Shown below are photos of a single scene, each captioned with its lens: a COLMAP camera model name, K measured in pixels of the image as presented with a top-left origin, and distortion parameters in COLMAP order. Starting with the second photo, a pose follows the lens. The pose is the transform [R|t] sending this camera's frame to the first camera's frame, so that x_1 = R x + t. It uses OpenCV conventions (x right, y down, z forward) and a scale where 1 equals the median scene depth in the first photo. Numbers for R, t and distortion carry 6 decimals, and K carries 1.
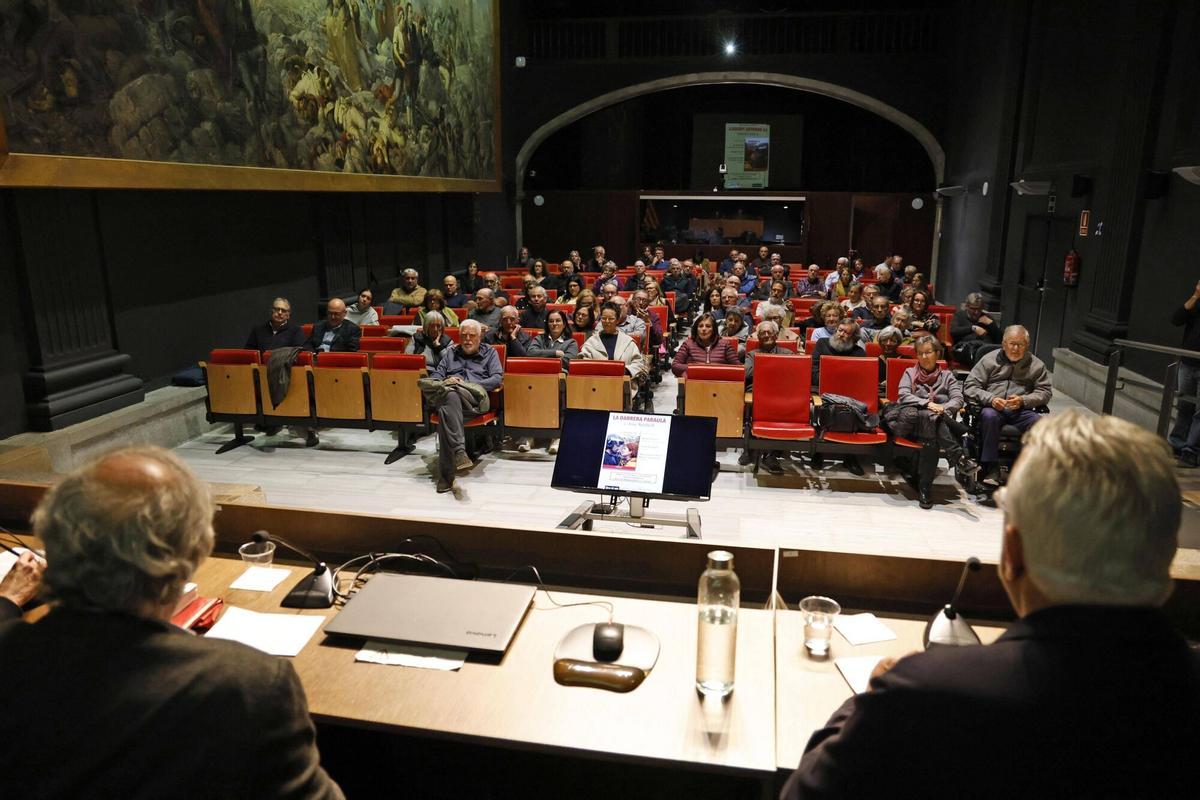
lens RADIAL K [[834.4, 0, 597.2], [0, 834.4, 418.7], [0, 0, 1]] dist [-0.089768, 0.068233]
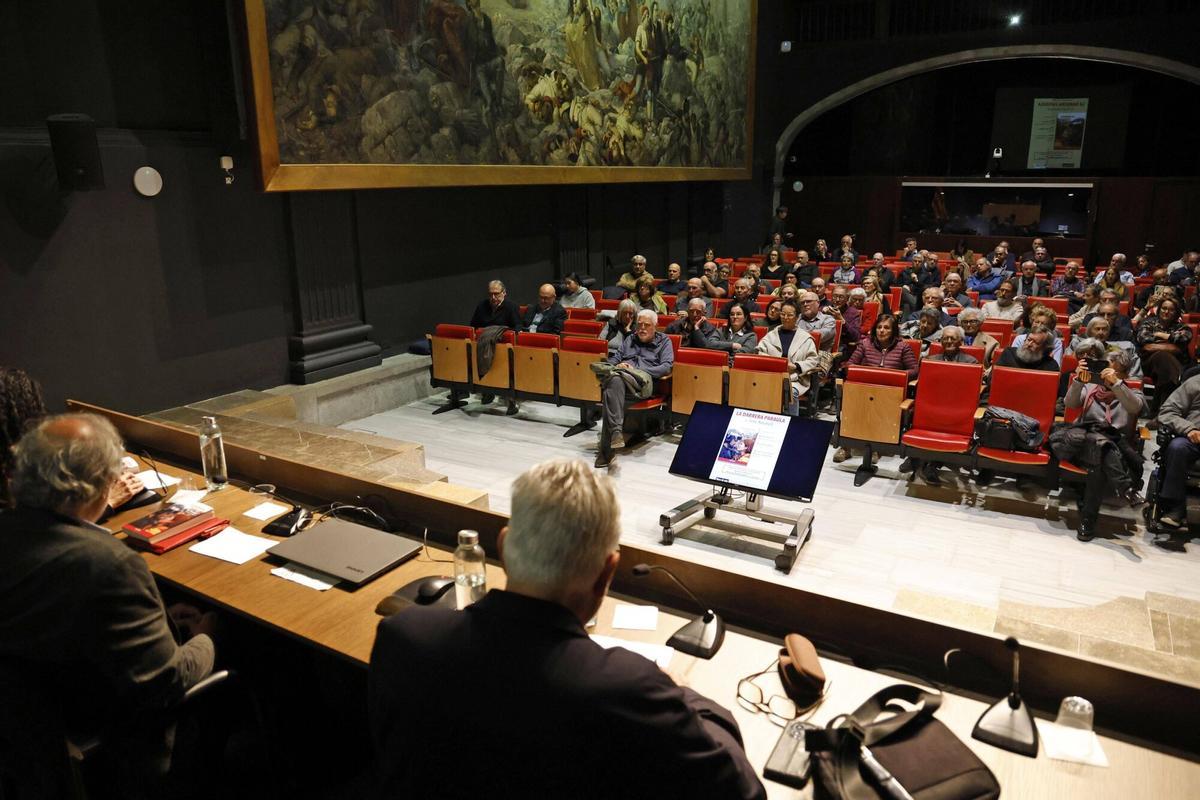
lens RADIAL K [[834.4, 0, 597.2], [0, 834.4, 418.7], [0, 0, 1]] dist [-0.089768, 0.068233]
pose [[0.937116, 0.088099, -0.337717, 0.153913], [-0.079247, 0.996055, 0.039937, -0.016540], [0.339903, -0.010663, 0.940400, -0.031633]]
